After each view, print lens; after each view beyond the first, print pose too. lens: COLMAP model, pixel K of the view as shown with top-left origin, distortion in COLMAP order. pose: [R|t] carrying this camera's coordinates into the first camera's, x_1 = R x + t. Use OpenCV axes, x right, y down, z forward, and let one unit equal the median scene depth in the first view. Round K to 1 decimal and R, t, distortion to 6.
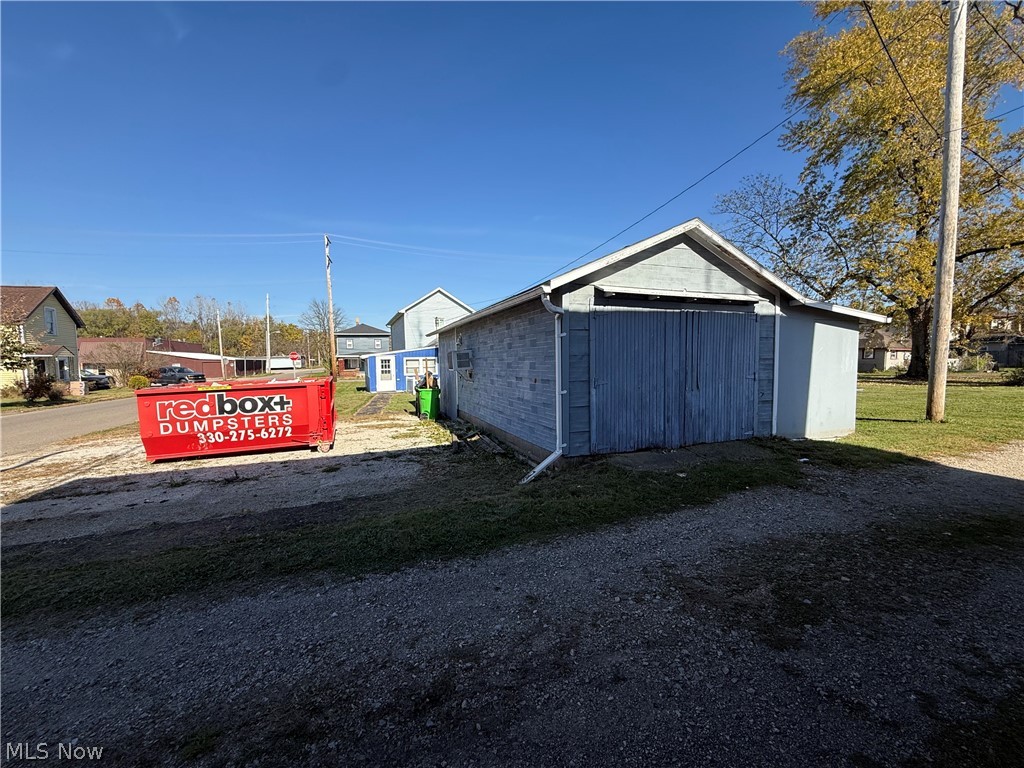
lens RADIAL K [[408.8, 0, 511.6], [0, 408.8, 386.7], [0, 0, 1]] dist [-0.004592, 0.000837]
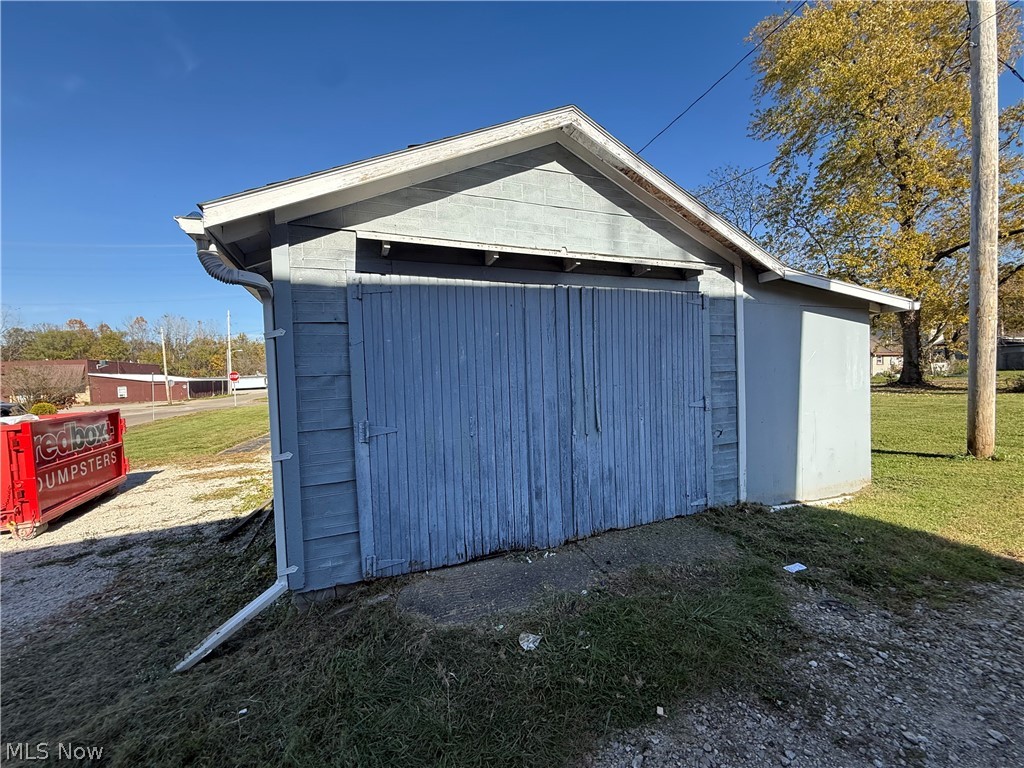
lens RADIAL K [[408.8, 0, 512.8], [0, 408.8, 385.5], [0, 0, 1]] dist [-0.004592, 0.000837]
pose [[0.999256, -0.024025, 0.030176, 0.301175], [0.025098, 0.999047, -0.035713, -0.035406], [-0.029289, 0.036443, 0.998906, 0.421492]]
